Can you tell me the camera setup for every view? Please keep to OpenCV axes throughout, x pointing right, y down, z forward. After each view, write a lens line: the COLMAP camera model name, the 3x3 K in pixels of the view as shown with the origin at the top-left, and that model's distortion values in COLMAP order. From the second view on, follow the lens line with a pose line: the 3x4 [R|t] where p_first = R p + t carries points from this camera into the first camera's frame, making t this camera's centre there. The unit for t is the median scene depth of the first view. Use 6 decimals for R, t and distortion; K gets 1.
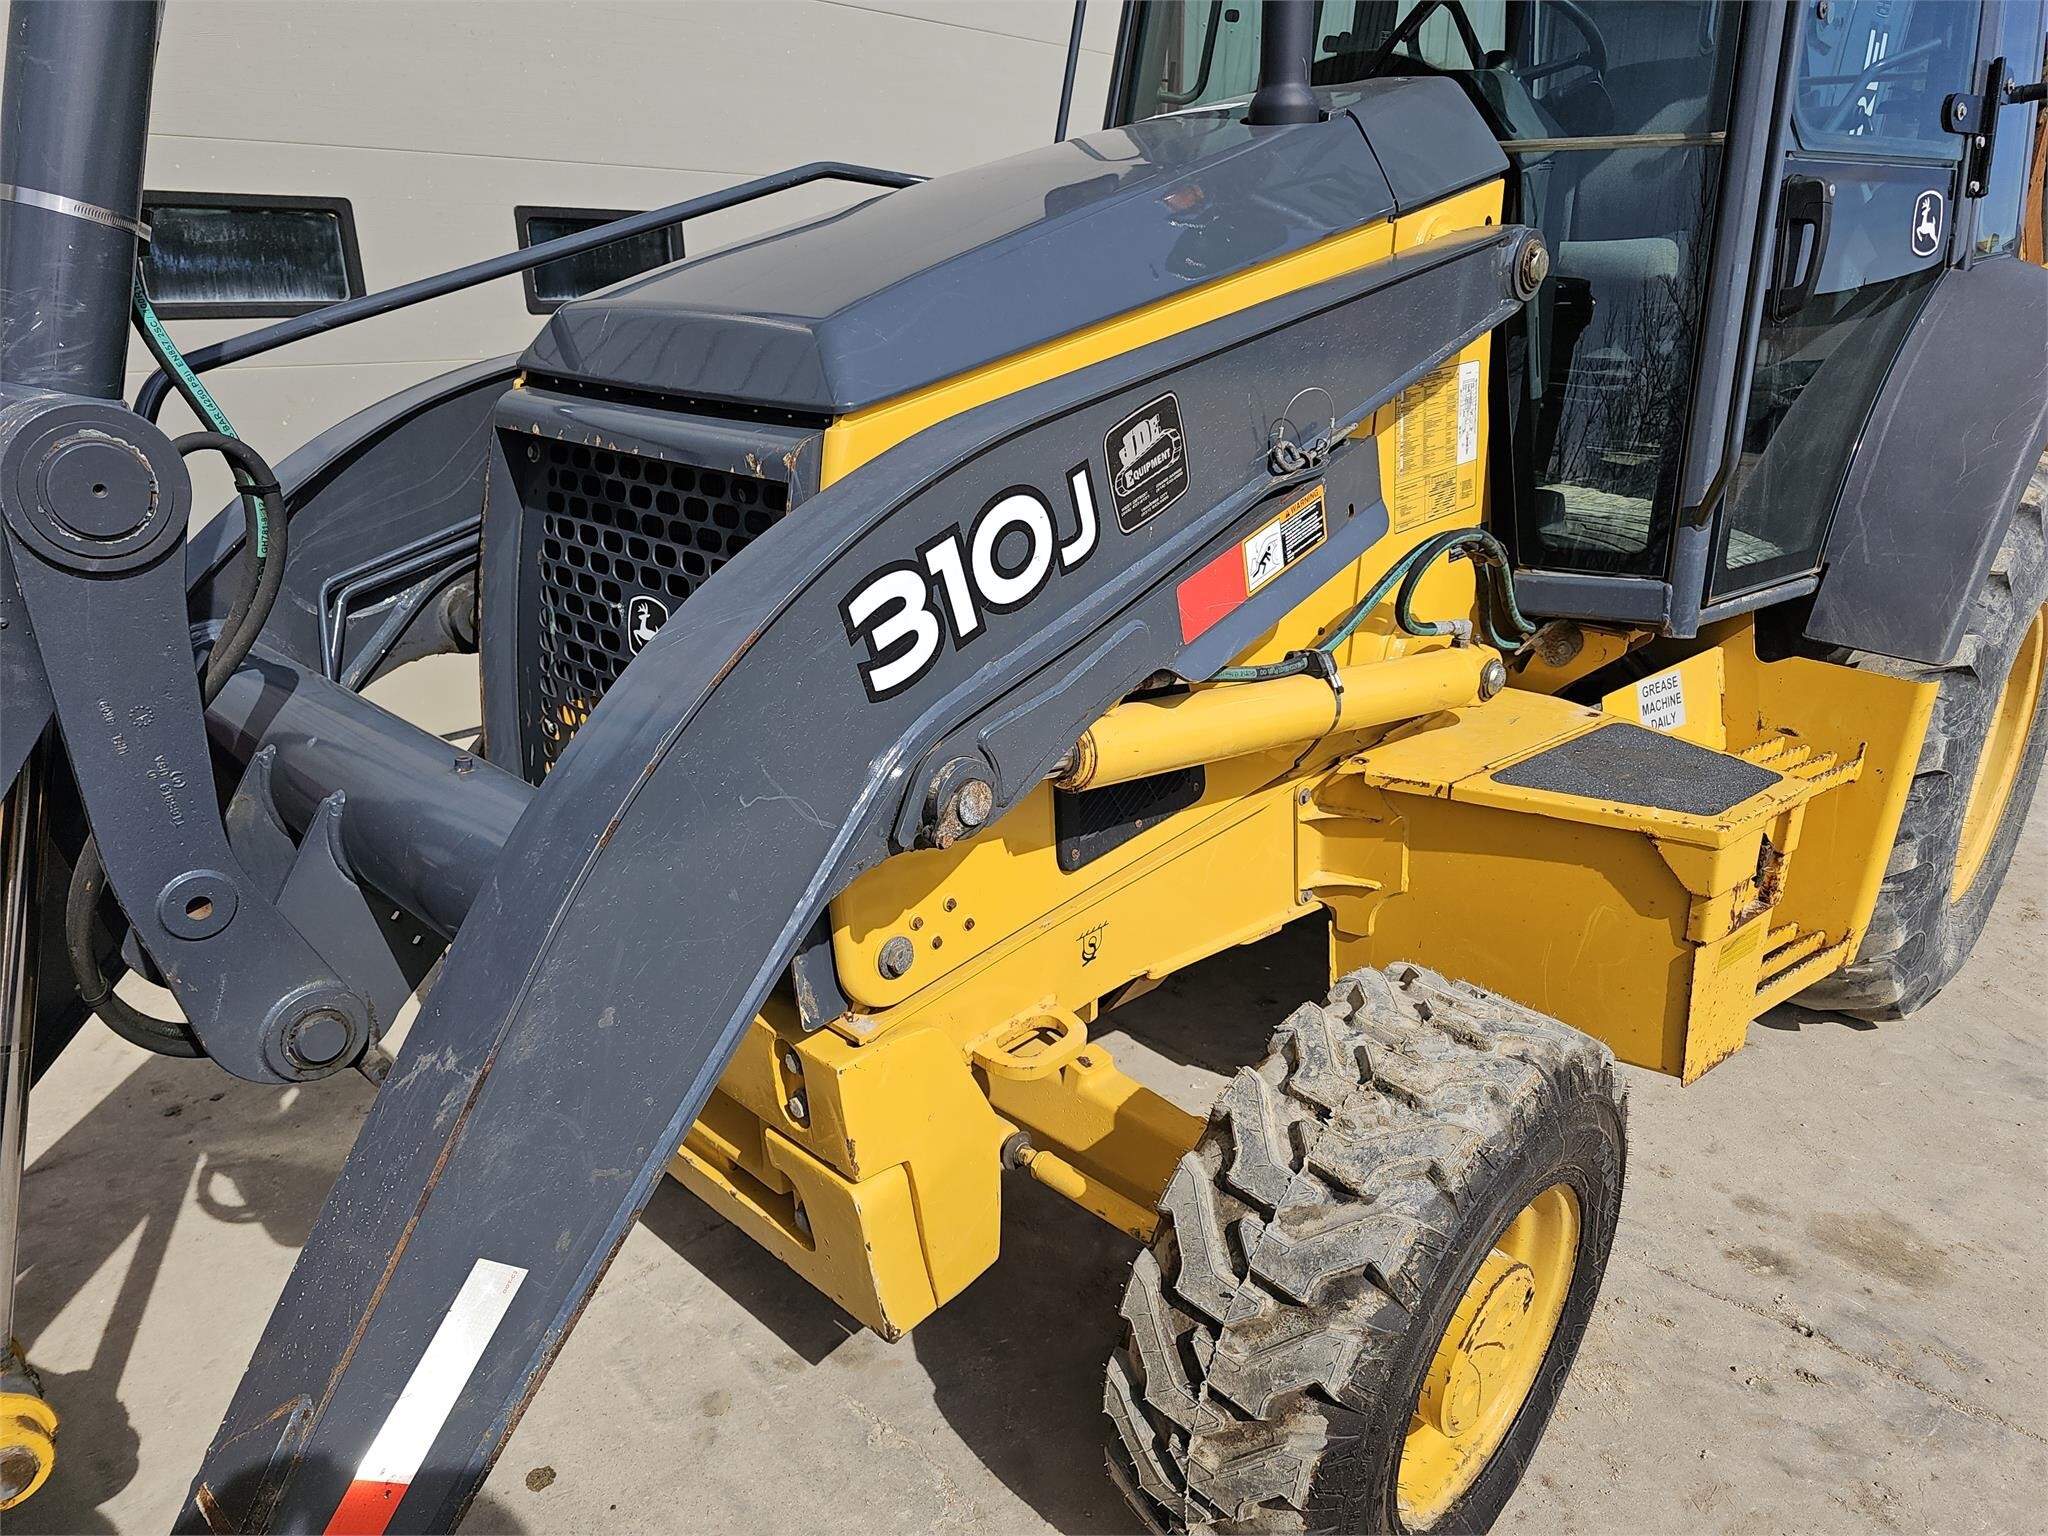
lens RADIAL K [[1402.3, 0, 1024.6], [0, 1402.3, 791.1], [0, 0, 1]] dist [0.047368, -0.047186]
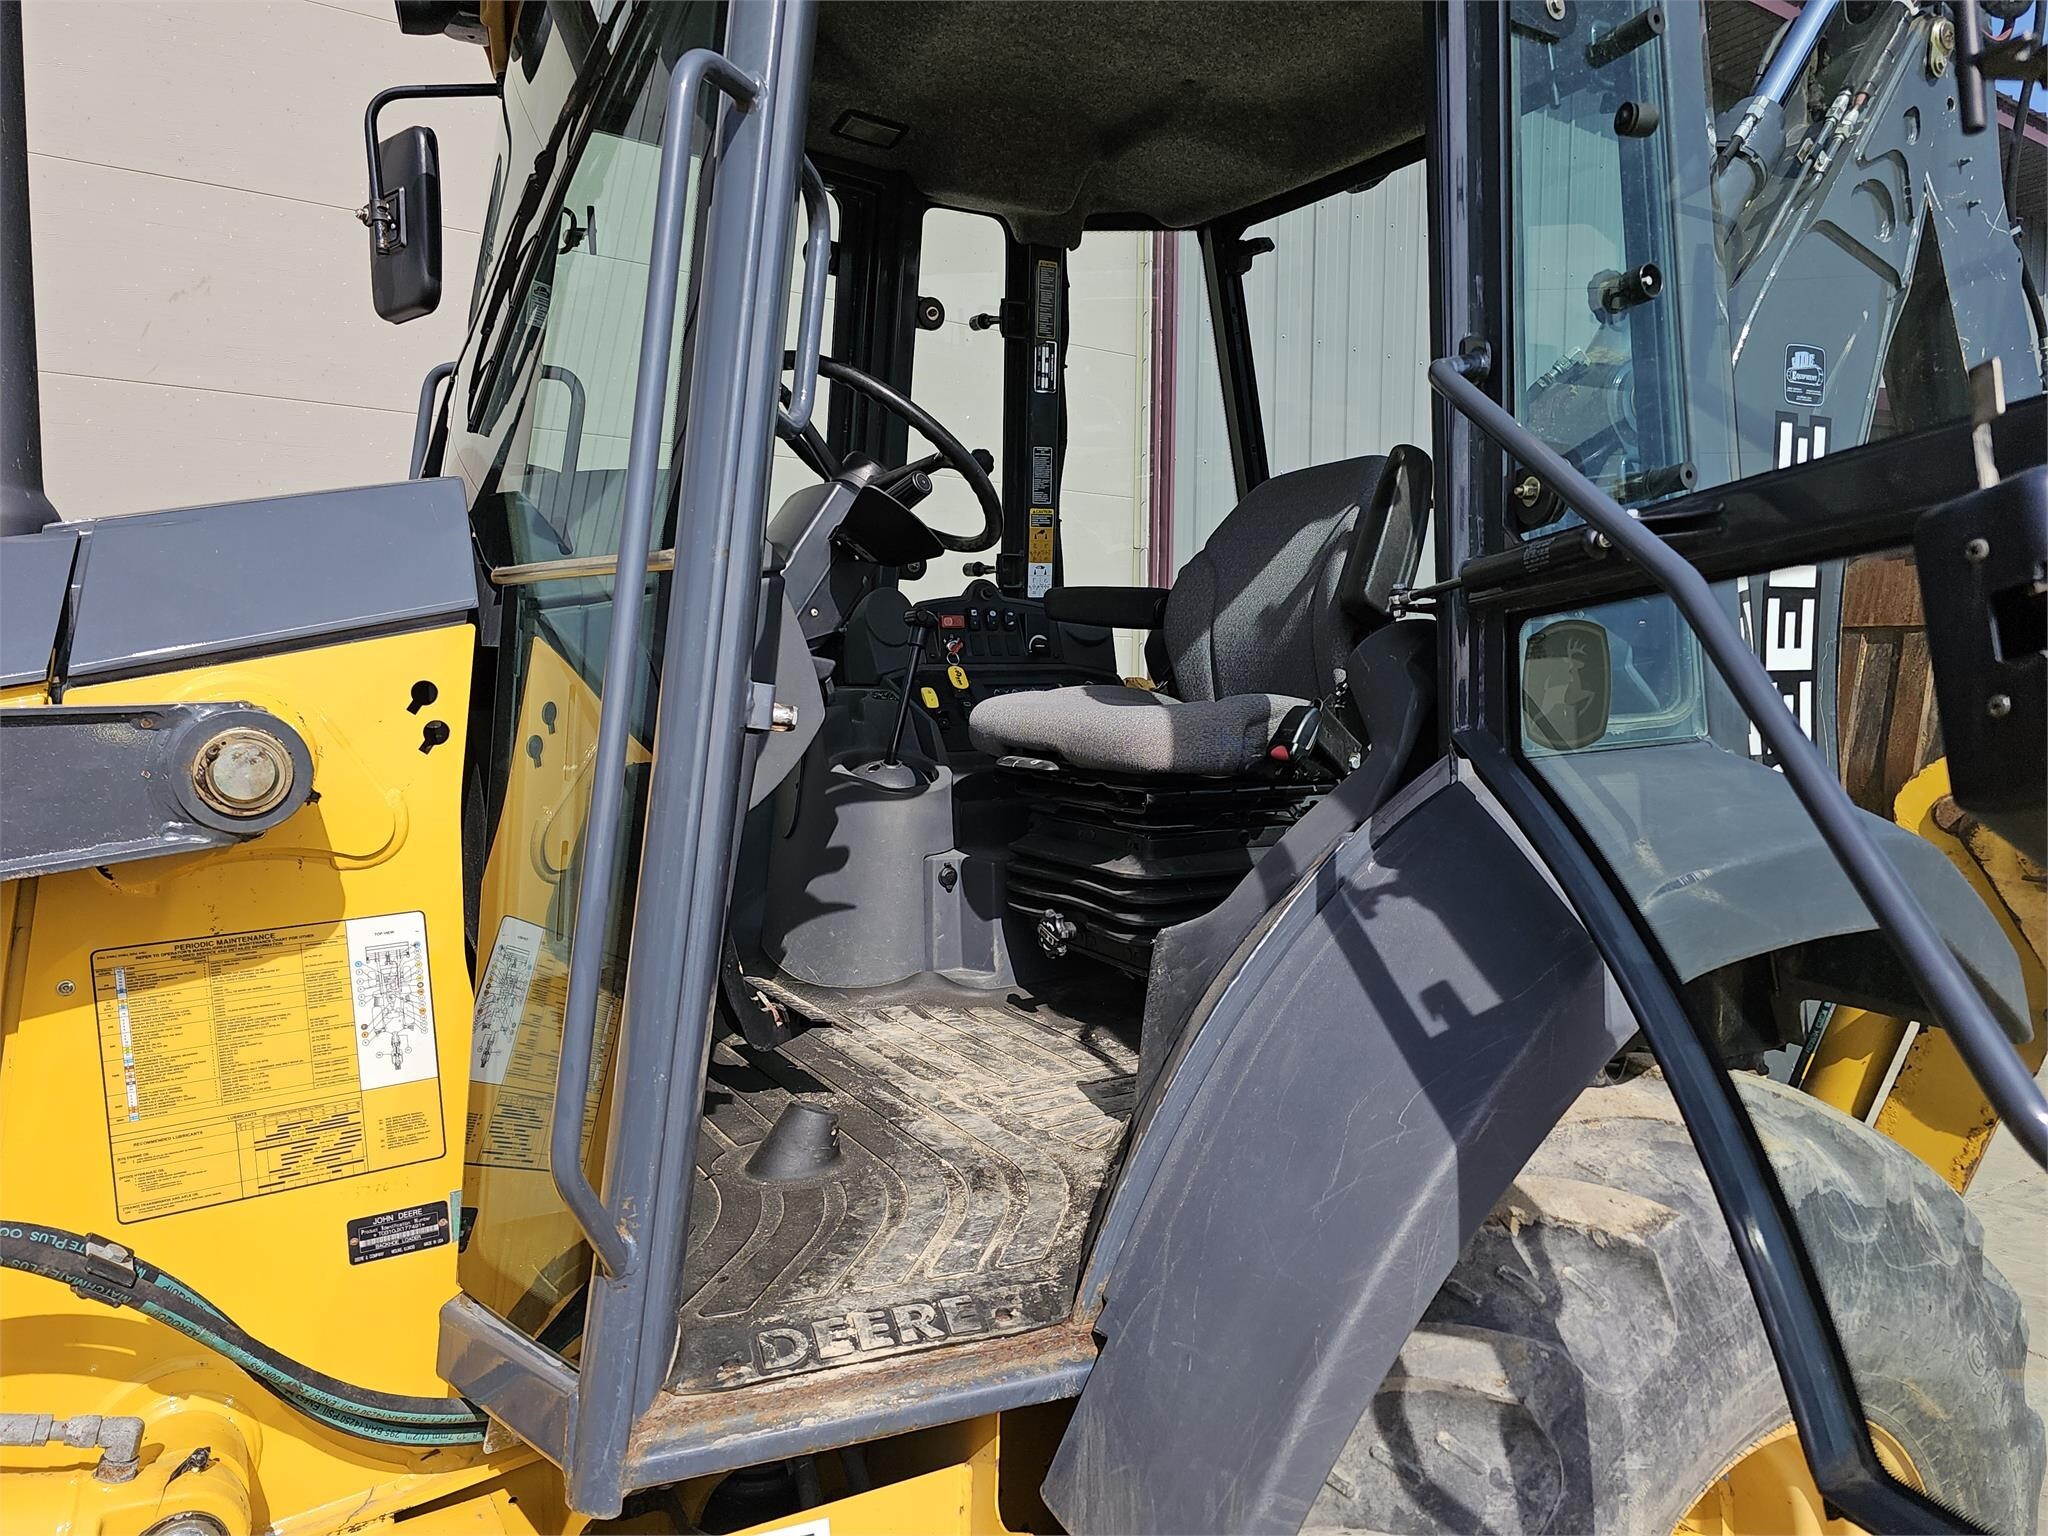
lens RADIAL K [[1388.7, 0, 1018.6], [0, 1388.7, 765.8], [0, 0, 1]] dist [0.052662, -0.046674]
pose [[0.963584, 0.028101, -0.265925, 0.925880], [-0.105193, 0.954119, -0.280341, -0.295909], [0.245846, 0.298106, 0.922330, 0.668929]]
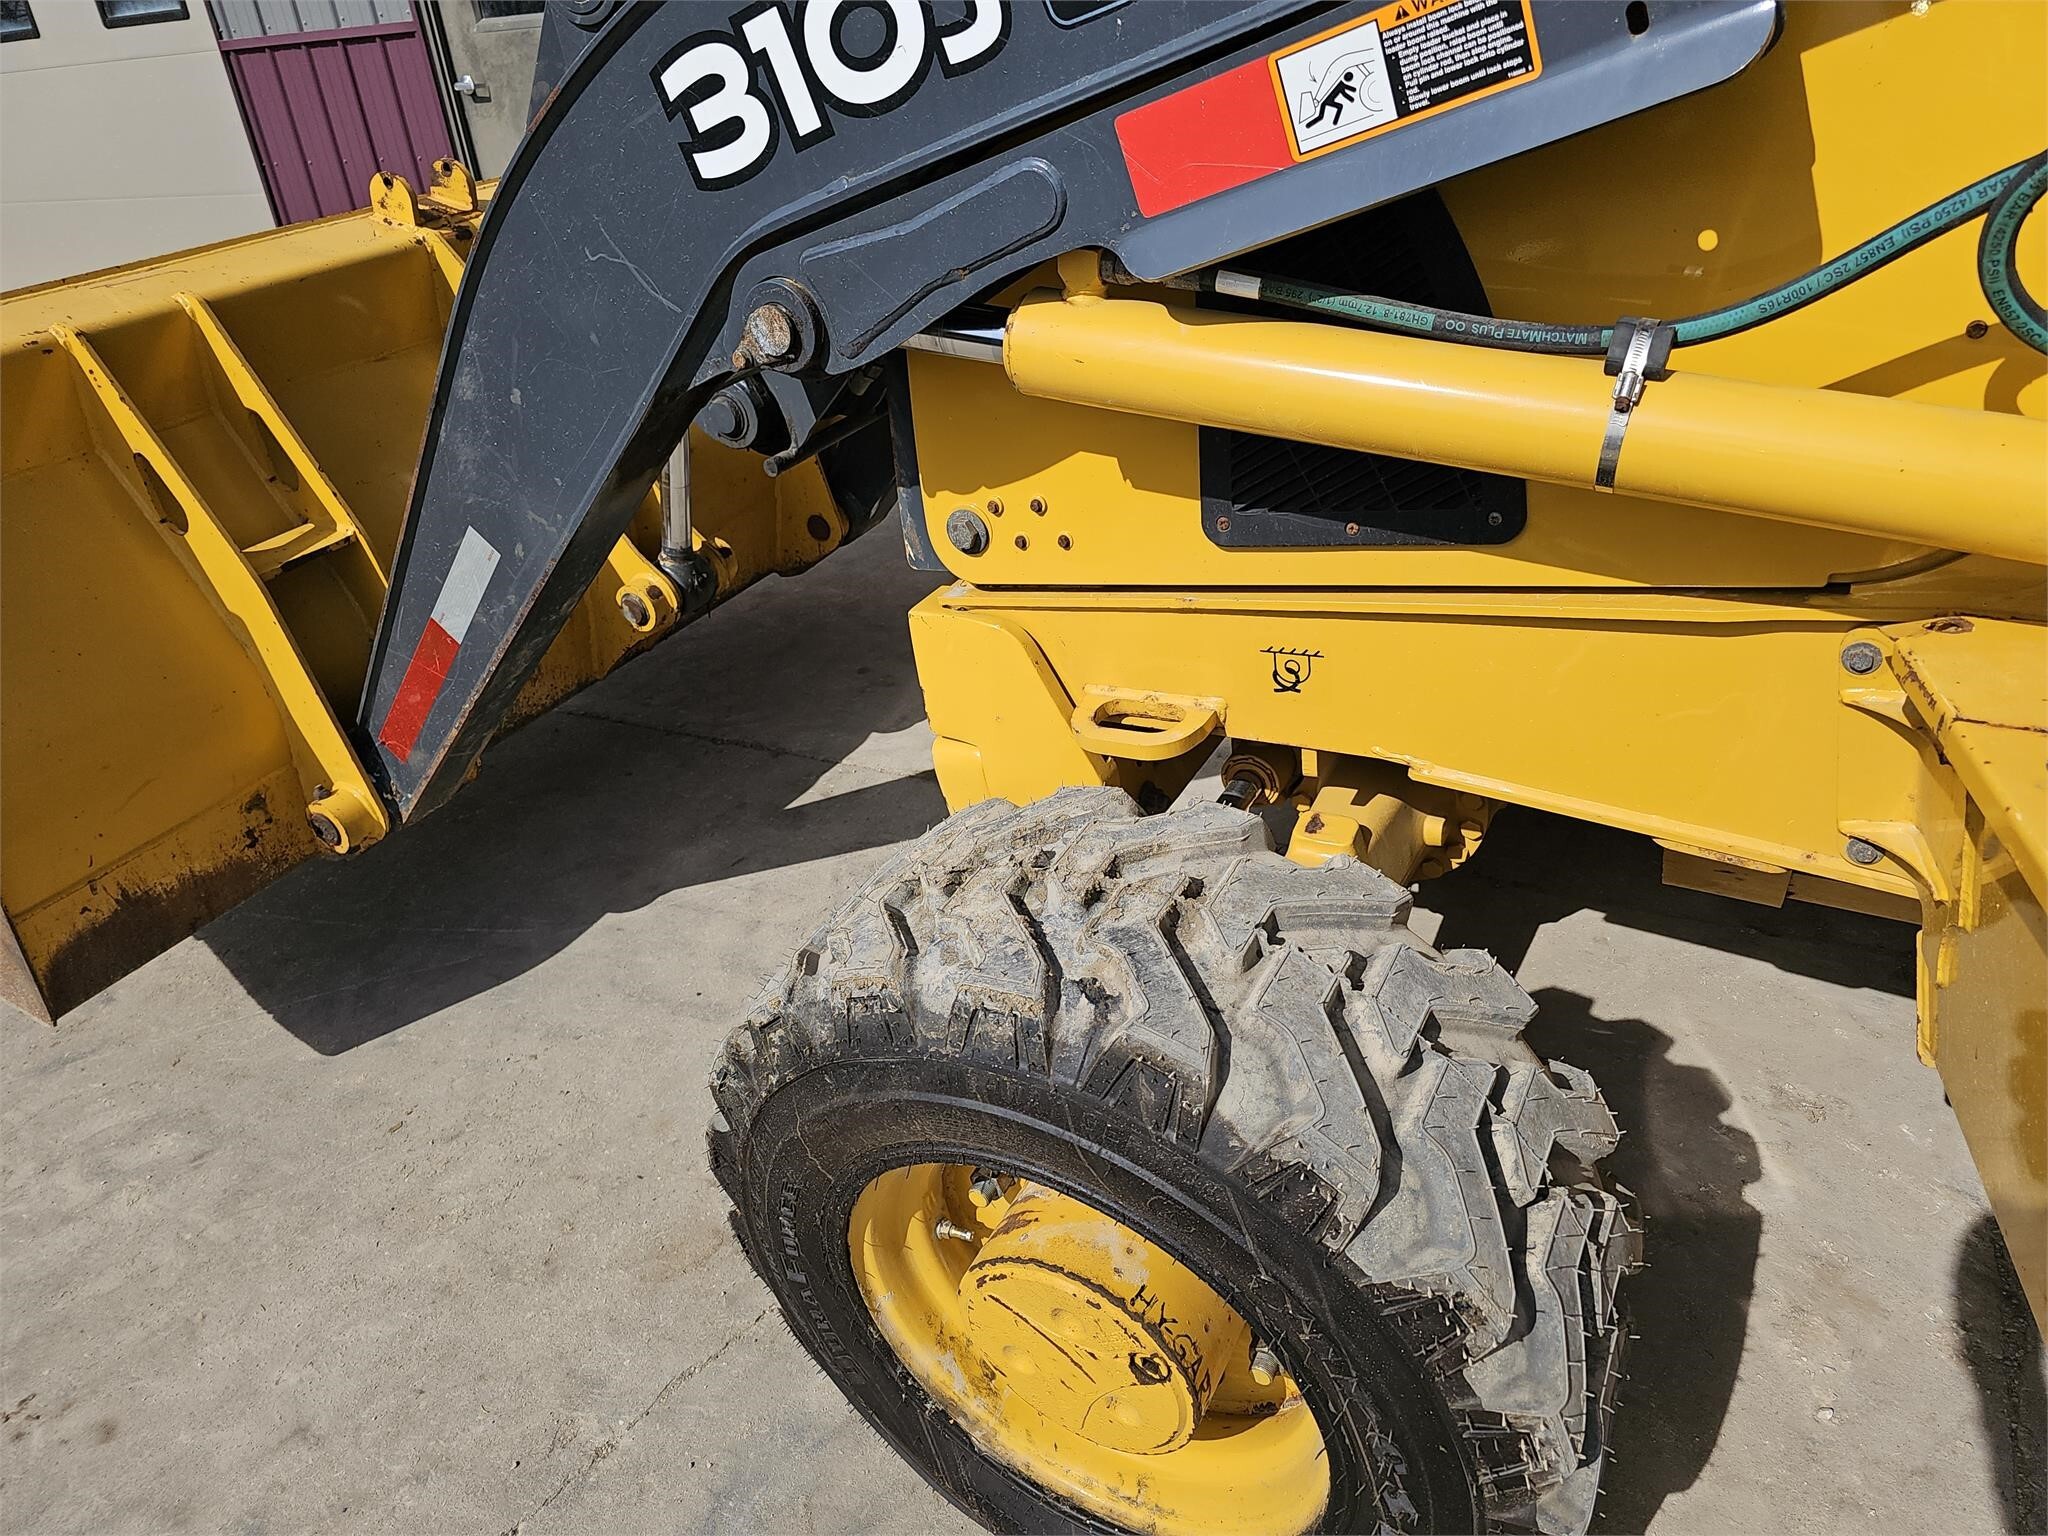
lens RADIAL K [[1382.9, 0, 1014.9], [0, 1382.9, 775.8], [0, 0, 1]] dist [0.078192, -0.086220]
pose [[0.259130, 0.461567, -0.848414, 0.710200], [-0.247296, 0.880845, 0.403679, -0.110490], [0.933647, 0.105204, 0.342397, 0.656485]]
